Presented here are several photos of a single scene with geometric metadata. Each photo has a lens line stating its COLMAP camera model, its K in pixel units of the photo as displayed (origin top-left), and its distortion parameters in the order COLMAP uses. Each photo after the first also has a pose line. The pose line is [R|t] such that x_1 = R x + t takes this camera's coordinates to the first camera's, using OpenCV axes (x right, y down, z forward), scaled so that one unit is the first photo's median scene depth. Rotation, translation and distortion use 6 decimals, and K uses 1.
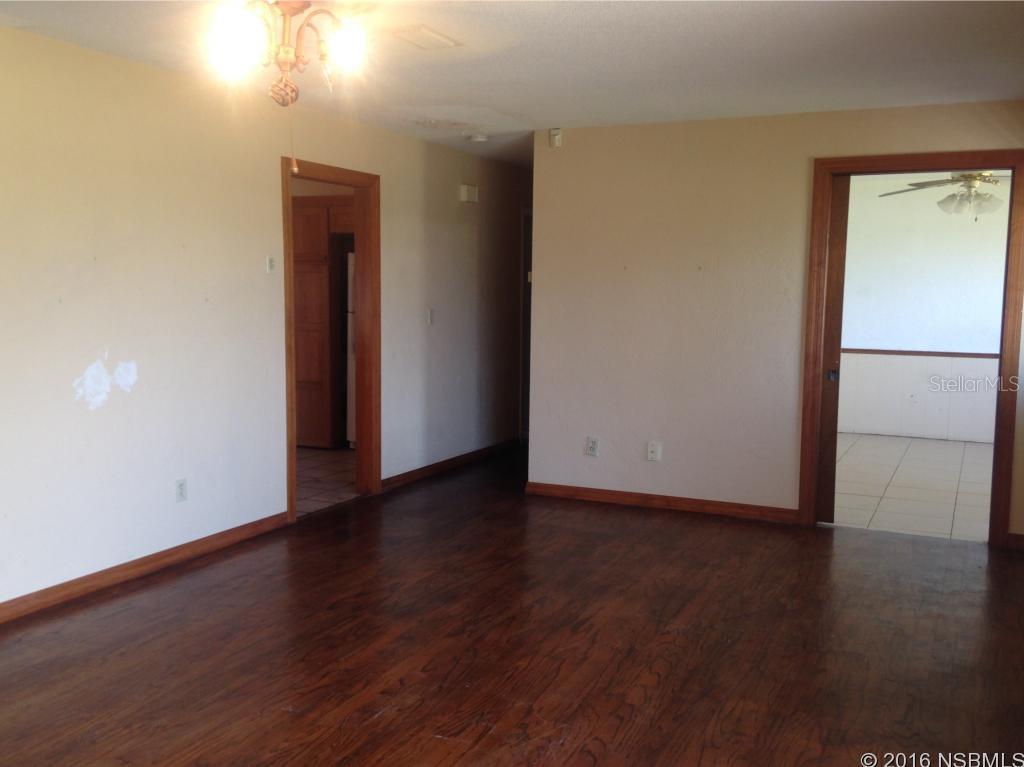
lens RADIAL K [[963.6, 0, 513.0], [0, 963.6, 383.6], [0, 0, 1]] dist [0.053588, 0.000000]
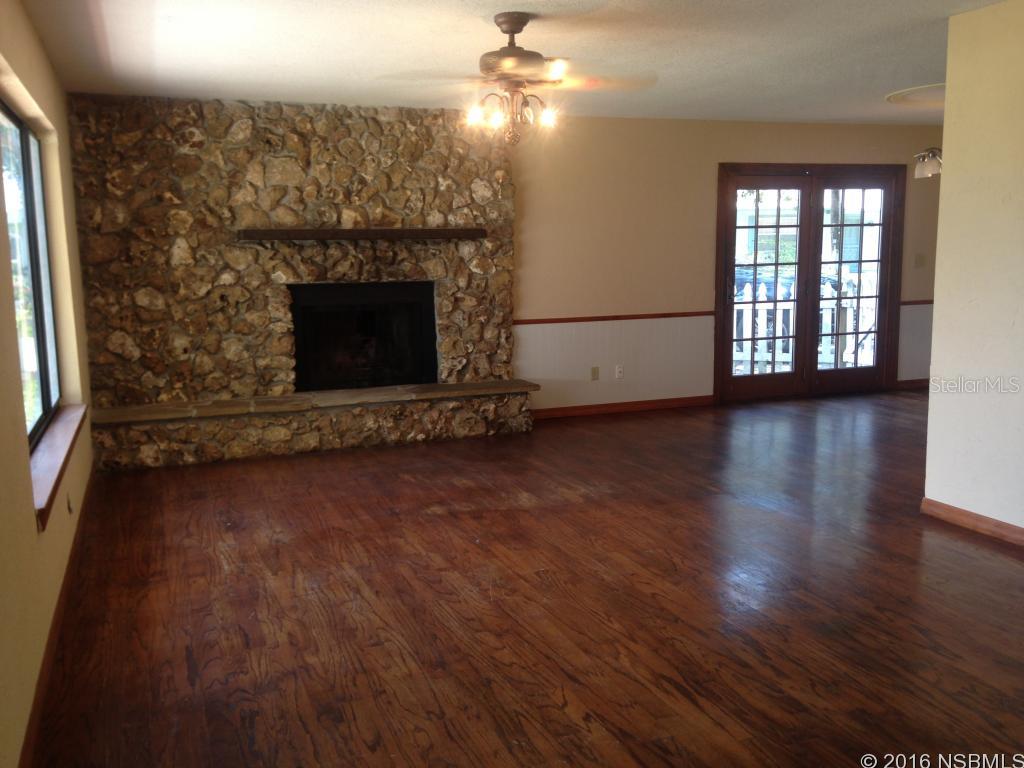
lens RADIAL K [[963.6, 0, 509.0], [0, 963.6, 387.7], [0, 0, 1]] dist [0.053588, 0.000000]
pose [[-0.695249, 0.105255, -0.711021, 0.788795], [-0.065414, 0.975849, 0.208421, -0.149036], [0.715787, 0.191415, -0.671573, 1.603531]]
